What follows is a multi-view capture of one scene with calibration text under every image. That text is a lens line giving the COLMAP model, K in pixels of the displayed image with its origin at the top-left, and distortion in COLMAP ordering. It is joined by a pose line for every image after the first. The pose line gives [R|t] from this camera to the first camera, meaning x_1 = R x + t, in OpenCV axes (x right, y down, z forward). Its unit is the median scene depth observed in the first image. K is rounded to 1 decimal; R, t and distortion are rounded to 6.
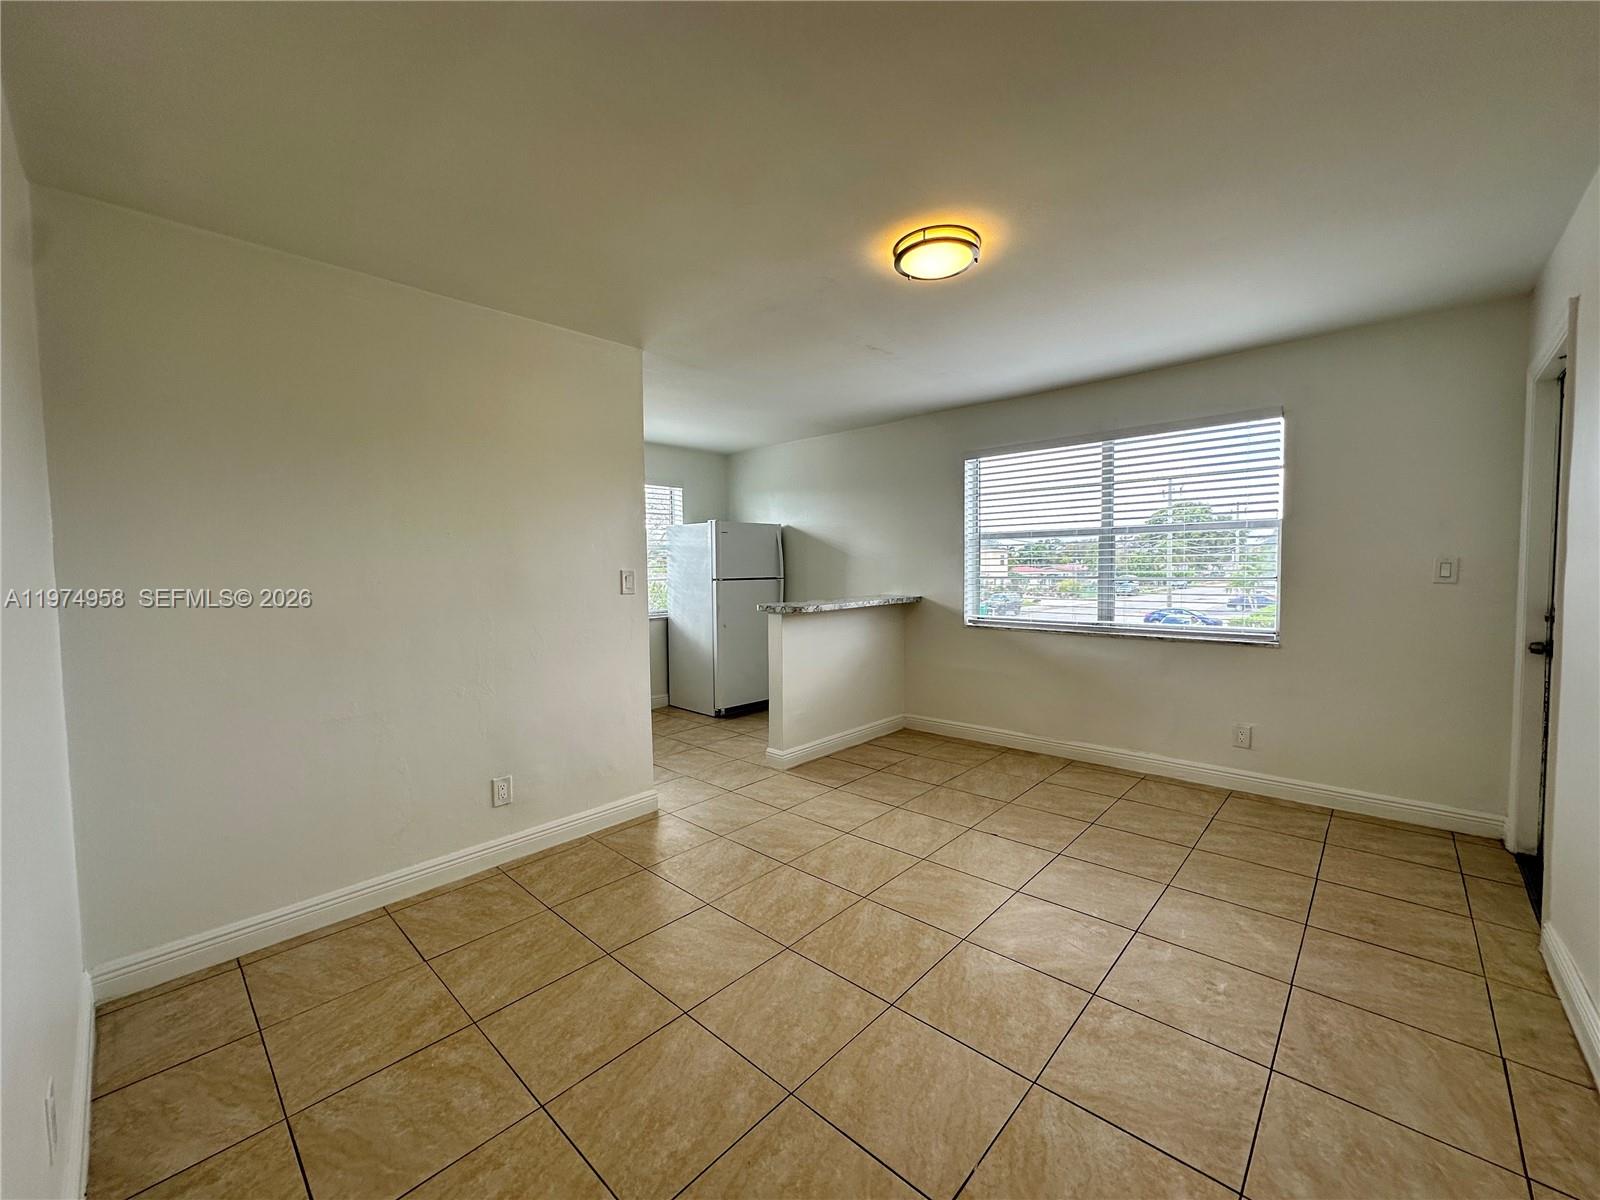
lens RADIAL K [[637.6, 0, 798.0], [0, 637.6, 596.3], [0, 0, 1]] dist [-0.002449, 0.000939]
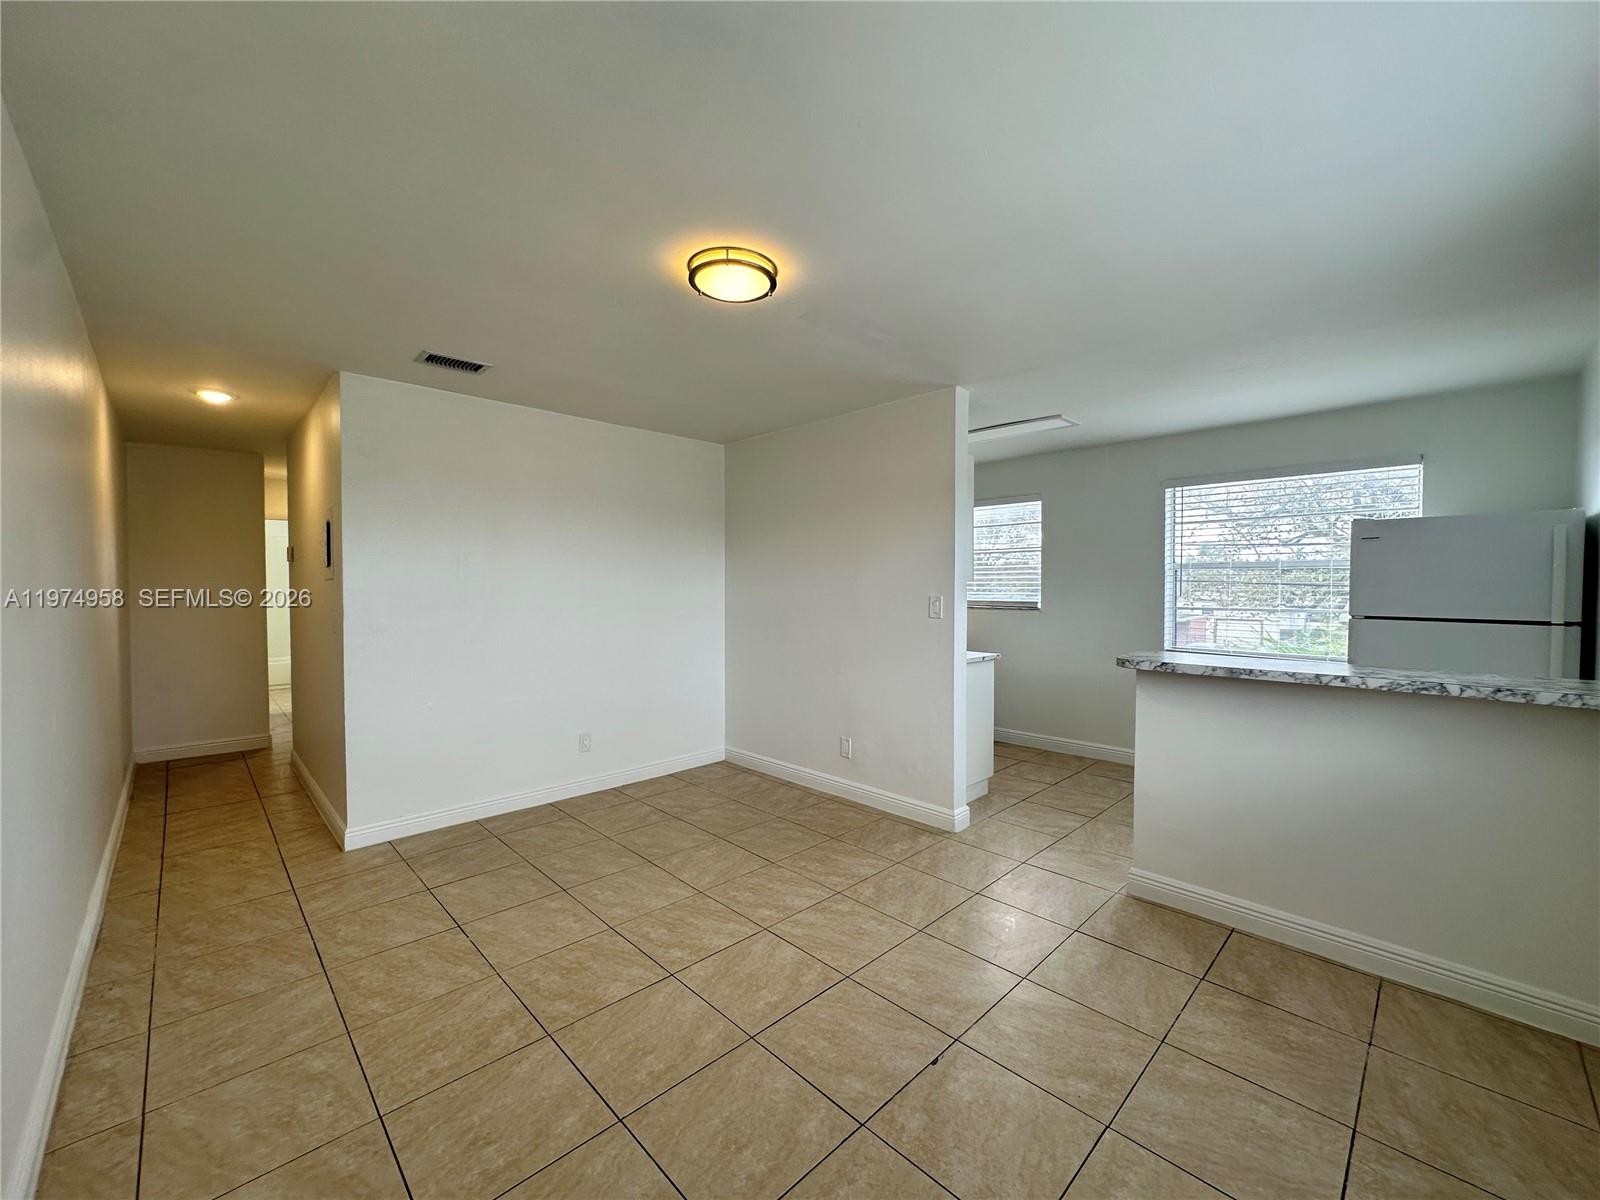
lens RADIAL K [[637.6, 0, 799.9], [0, 637.6, 595.9], [0, 0, 1]] dist [-0.002449, 0.000939]
pose [[-0.044920, 0.033938, -0.998414, 0.841635], [-0.049099, 0.998140, 0.036138, -0.070100], [0.997783, 0.050645, -0.043170, 0.829941]]
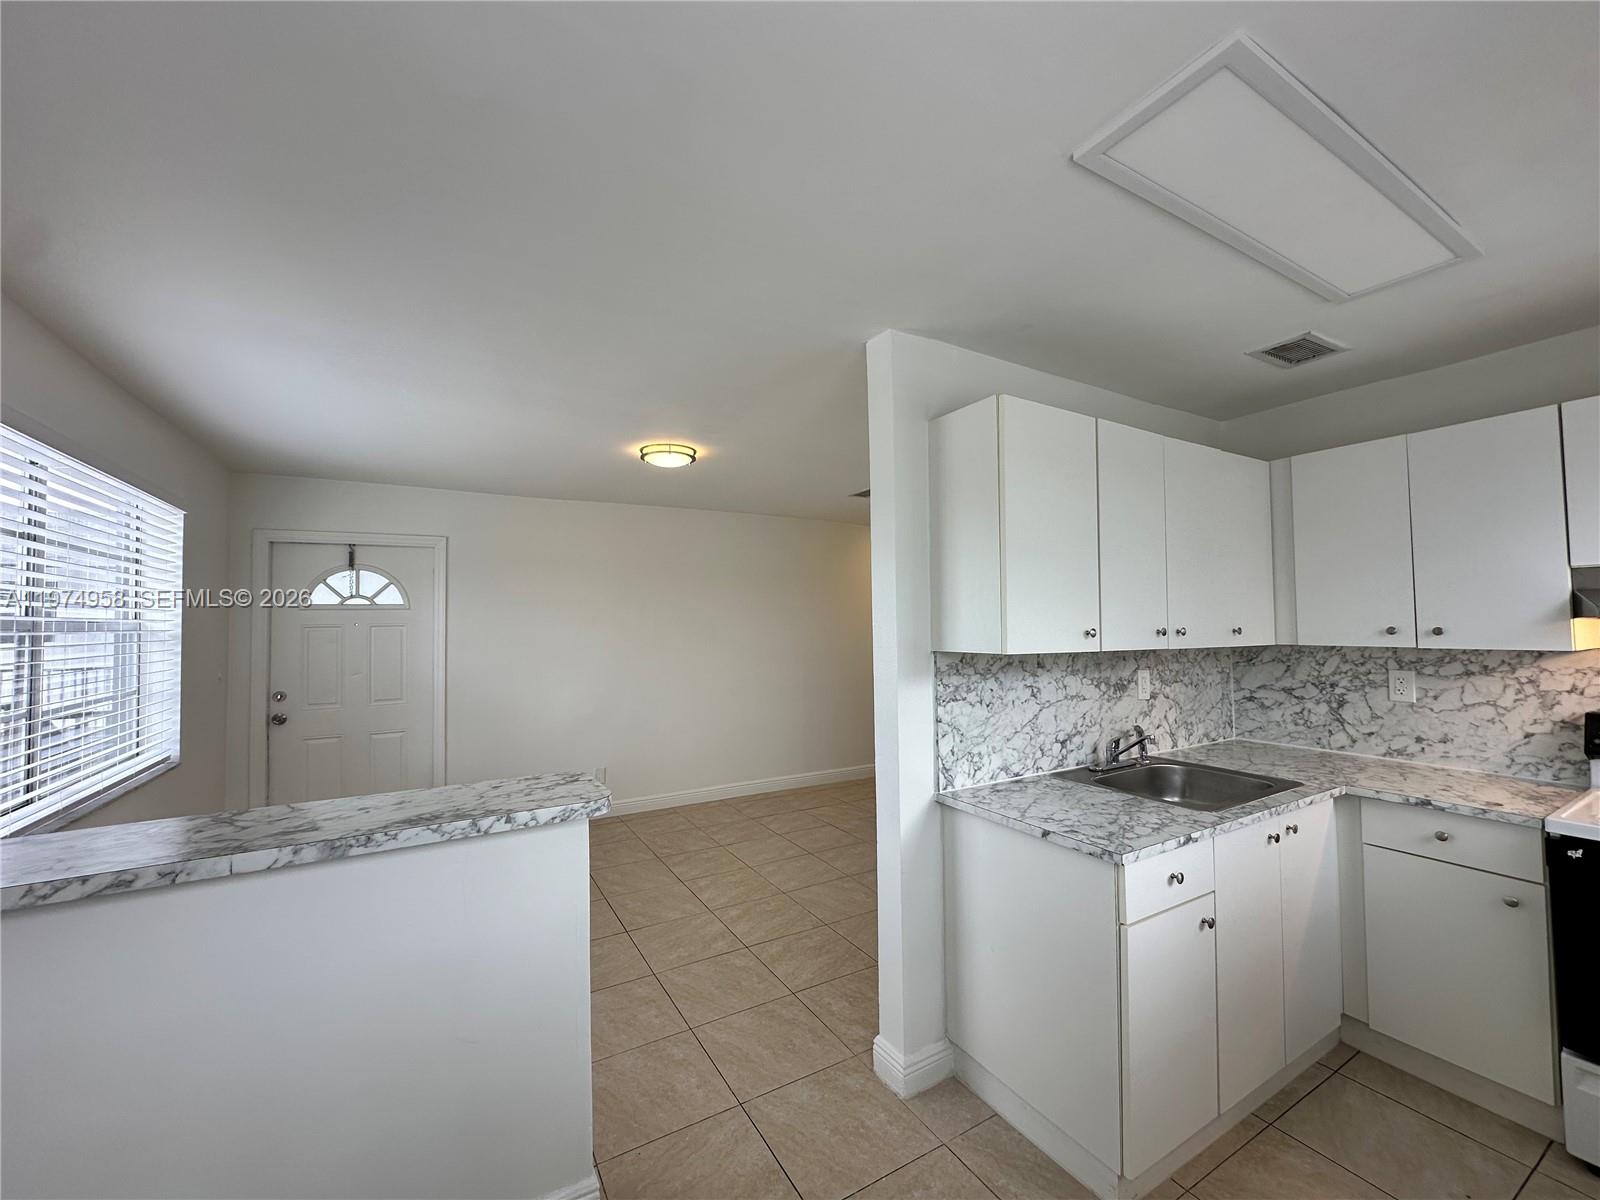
lens RADIAL K [[637.6, 0, 798.1], [0, 637.6, 601.9], [0, 0, 1]] dist [-0.002449, 0.000939]
pose [[-0.957401, 0.036833, 0.286404, -0.362288], [0.040465, 0.999158, 0.006769, -0.126738], [-0.285913, 0.018070, -0.958085, 1.699227]]
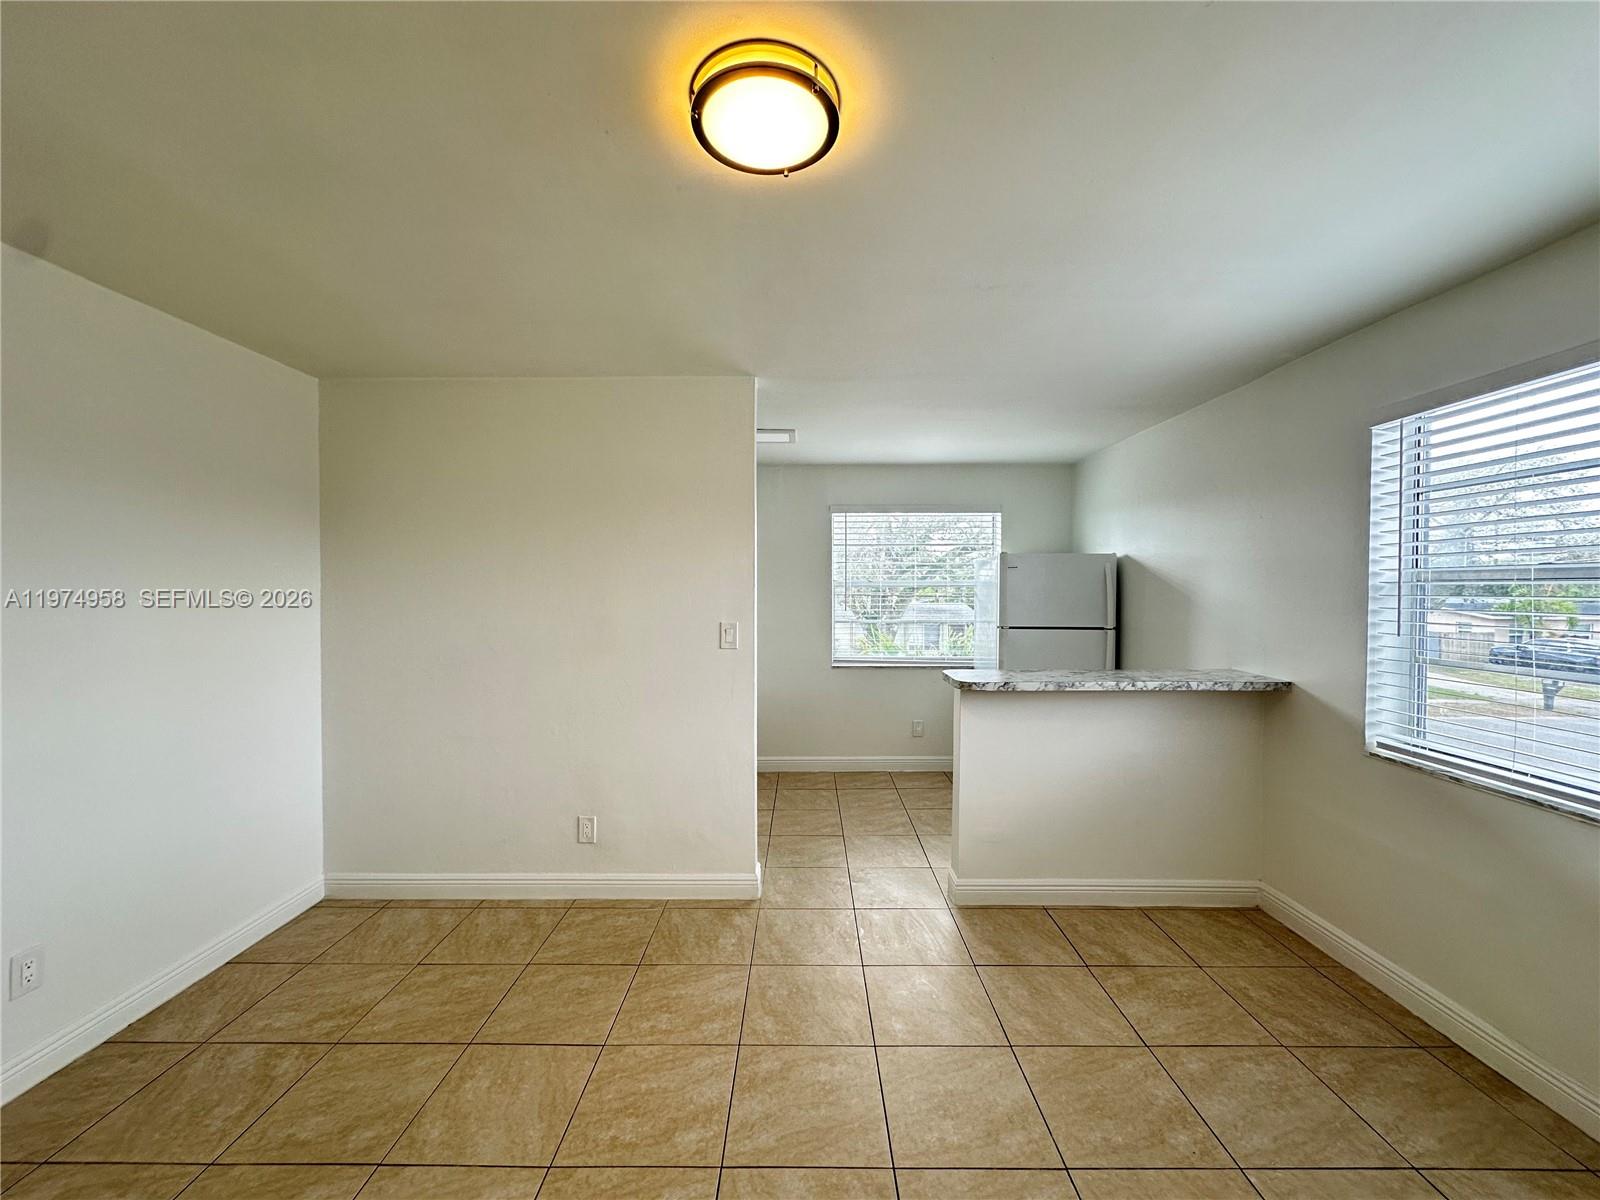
lens RADIAL K [[637.6, 0, 797.2], [0, 637.6, 597.6], [0, 0, 1]] dist [-0.002449, 0.000939]
pose [[0.675573, 0.025314, -0.736858, 0.472989], [-0.046541, 0.998881, -0.008355, -0.074106], [0.735823, 0.039938, 0.675996, 0.465910]]
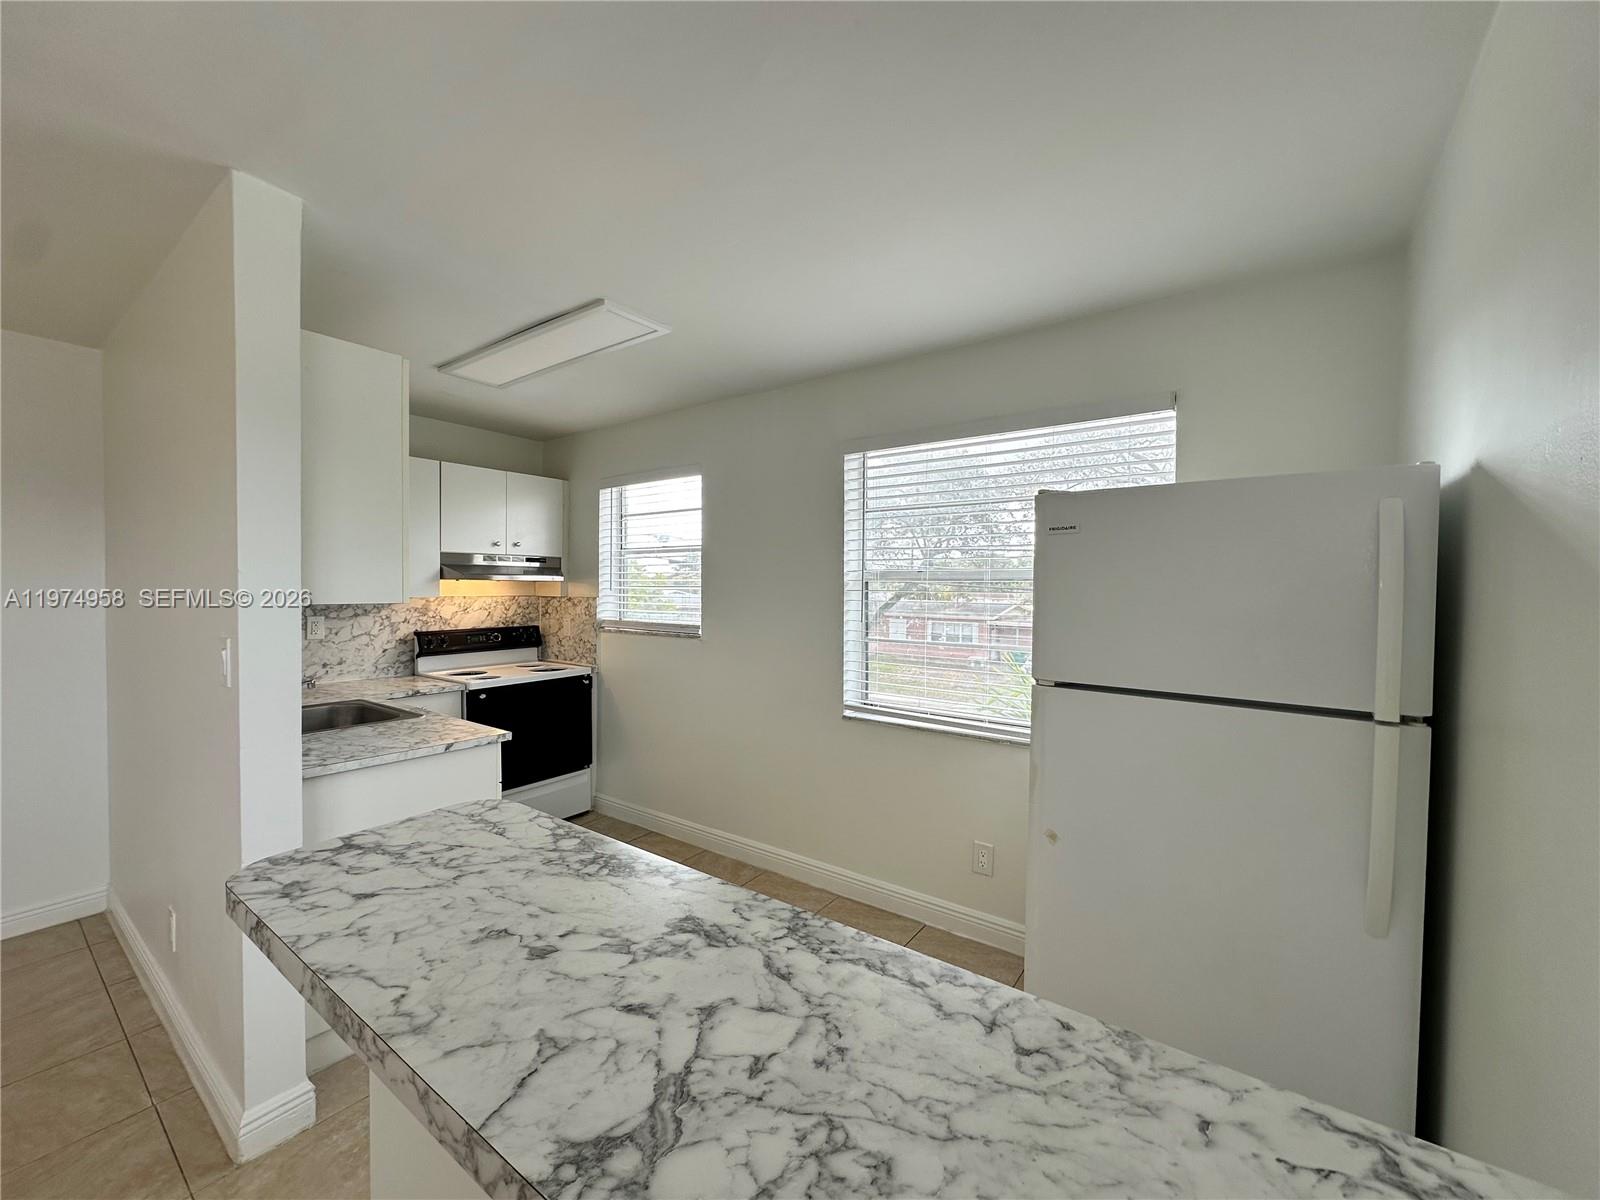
lens RADIAL K [[637.6, 0, 798.8], [0, 637.6, 598.5], [0, 0, 1]] dist [-0.002449, 0.000939]
pose [[0.120619, 0.034583, -0.992096, 0.283695], [-0.059598, 0.997843, 0.027538, -0.113088], [0.990908, 0.055805, 0.122419, 1.403957]]
